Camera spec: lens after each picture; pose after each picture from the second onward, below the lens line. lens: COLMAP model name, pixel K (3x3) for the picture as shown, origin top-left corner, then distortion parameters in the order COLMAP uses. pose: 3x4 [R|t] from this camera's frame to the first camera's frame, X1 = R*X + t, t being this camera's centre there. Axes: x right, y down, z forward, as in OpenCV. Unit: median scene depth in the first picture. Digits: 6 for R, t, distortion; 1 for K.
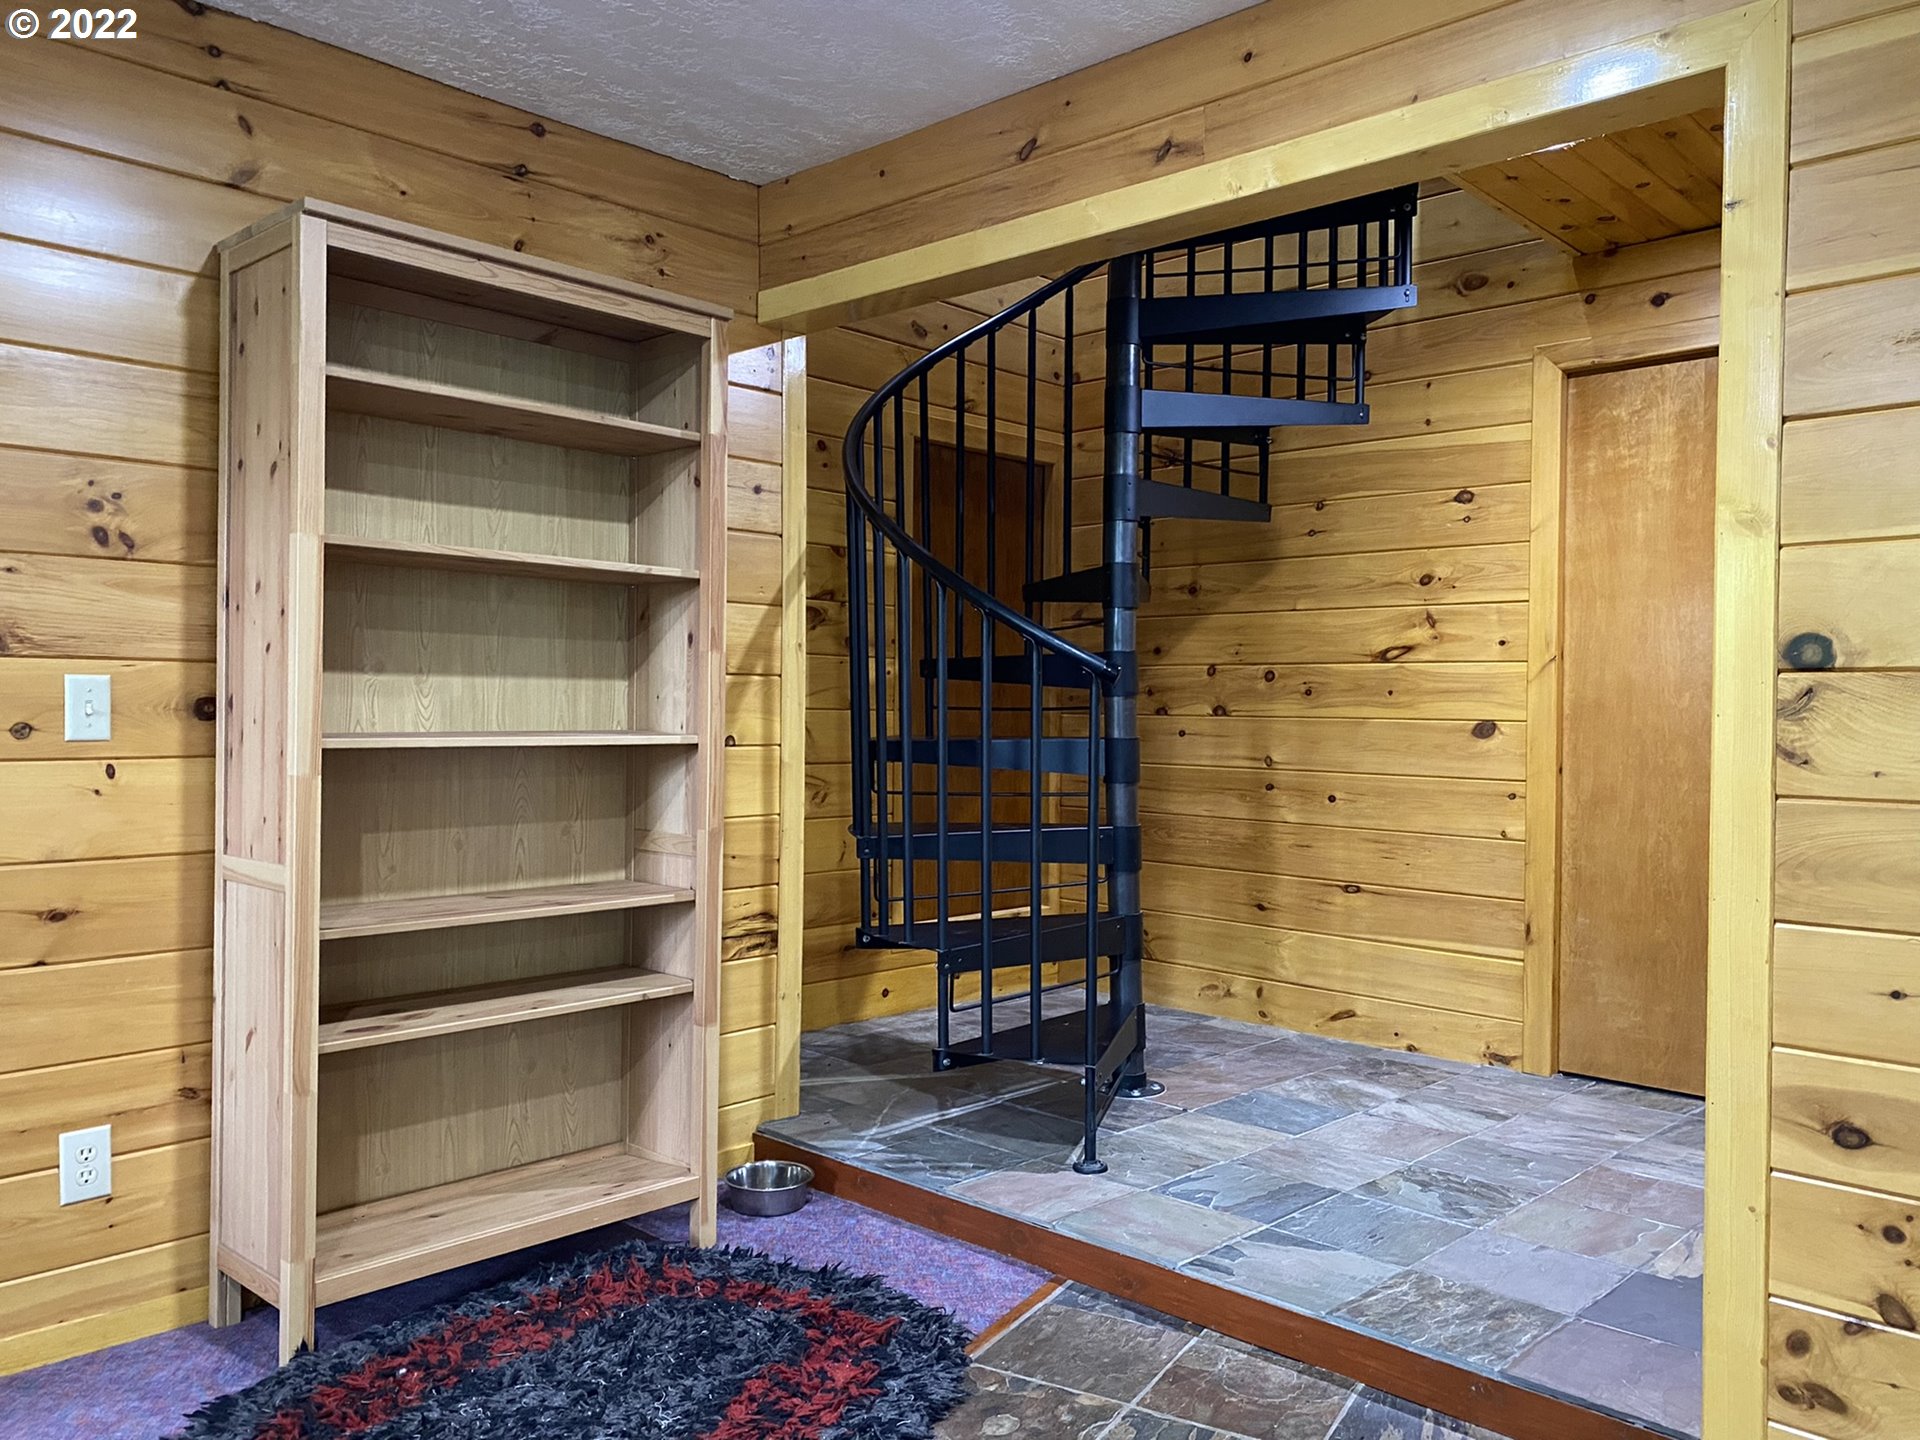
lens RADIAL K [[1471.8, 0, 939.7], [0, 1471.8, 714.8], [0, 0, 1]] dist [0.041336, -0.010857]
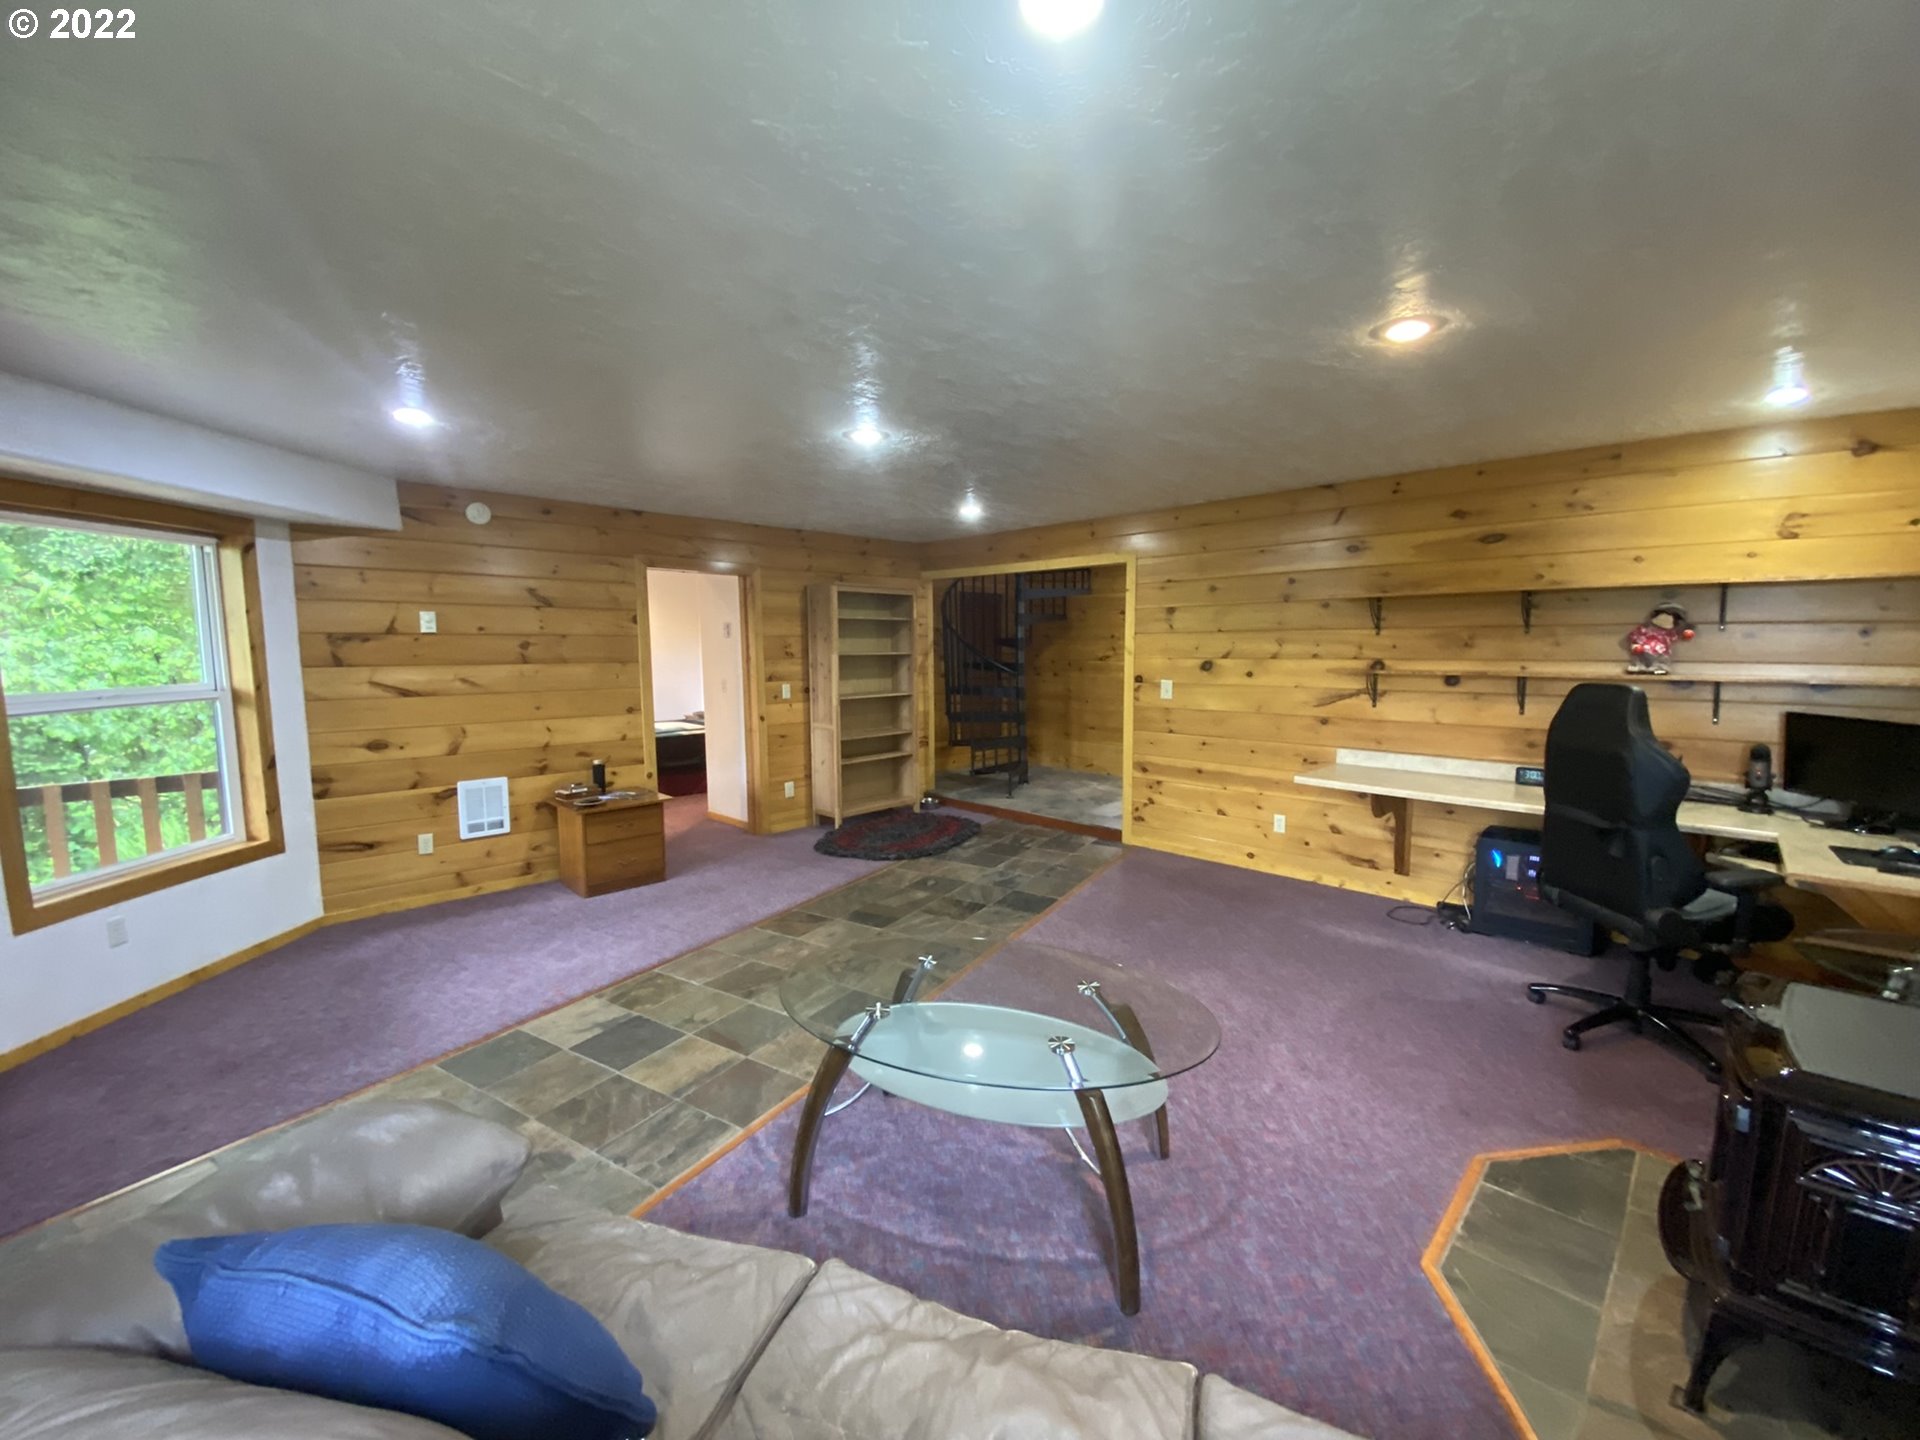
lens RADIAL K [[781.5, 0, 960.0], [0, 781.5, 720.0], [0, 0, 1]] dist [-0.000571, -0.000115]
pose [[0.999842, -0.017220, -0.004478, -0.021508], [0.017567, 0.995347, 0.094743, -0.107134], [0.002826, -0.094807, 0.995492, -1.105959]]
